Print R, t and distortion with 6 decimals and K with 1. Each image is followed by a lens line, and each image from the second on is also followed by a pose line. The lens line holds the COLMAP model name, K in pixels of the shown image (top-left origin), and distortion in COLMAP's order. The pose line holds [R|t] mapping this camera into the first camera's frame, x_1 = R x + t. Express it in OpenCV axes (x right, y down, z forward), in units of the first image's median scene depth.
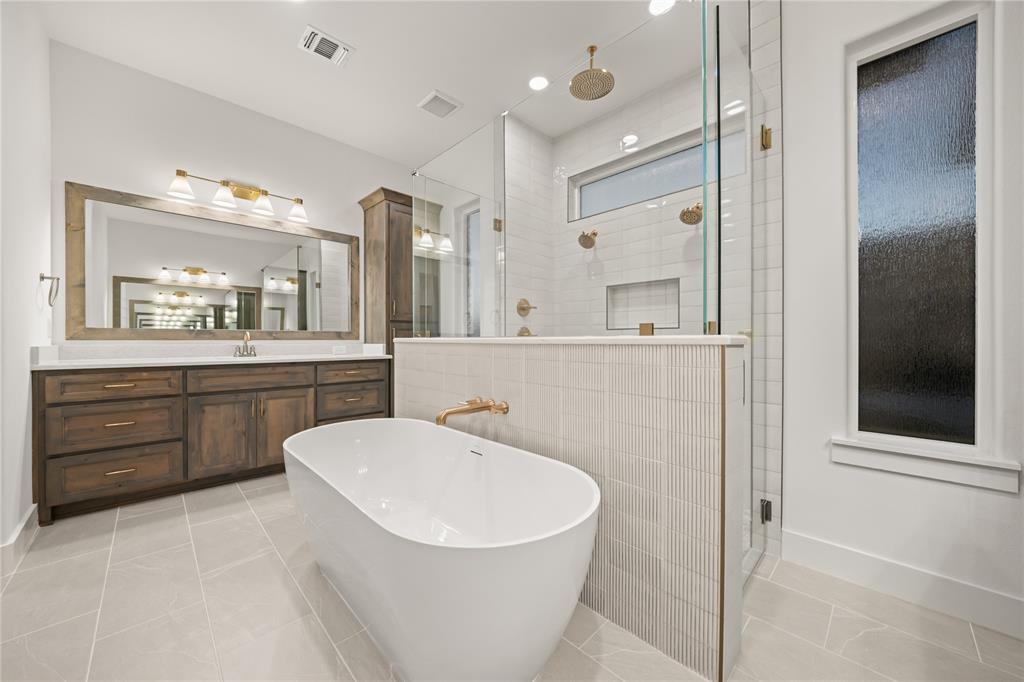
lens RADIAL K [[363.0, 0, 514.9], [0, 363.0, 340.9], [0, 0, 1]] dist [-0.002053, -0.000142]
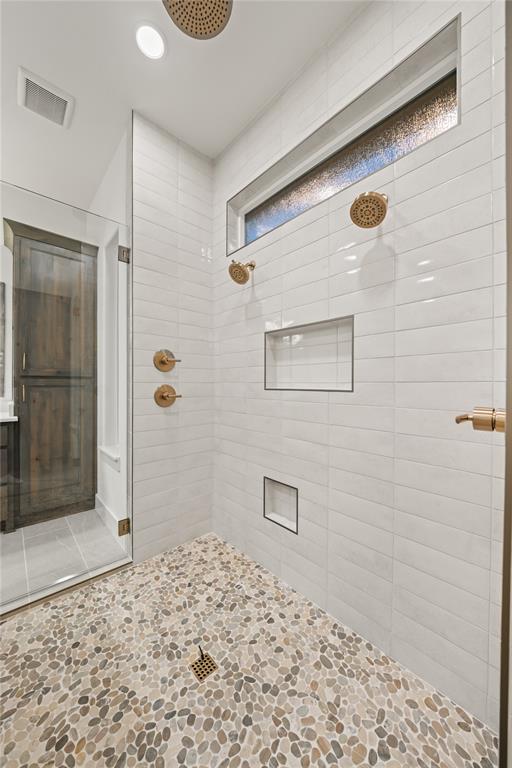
lens RADIAL K [[272.3, 0, 248.0], [0, 272.3, 384.7], [0, 0, 1]] dist [-0.002053, -0.000142]
pose [[0.998235, 0.004716, -0.059203, 0.251456], [-0.005112, 0.999965, -0.006550, -0.037397], [0.059170, 0.006842, 0.998224, 0.428653]]
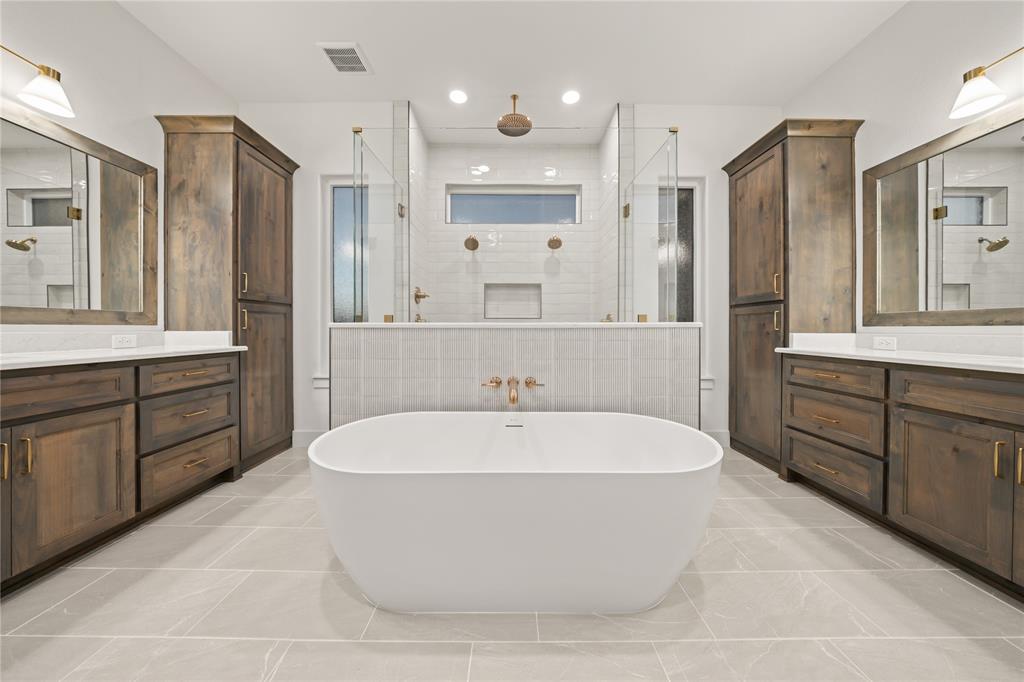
lens RADIAL K [[309.7, 0, 510.2], [0, 309.7, 330.2], [0, 0, 1]] dist [-0.008772, -0.000093]
pose [[0.711223, -0.002392, 0.702962, -0.427974], [0.001747, 0.999997, 0.001635, 0.007441], [-0.702964, 0.000065, 0.711225, 0.182958]]
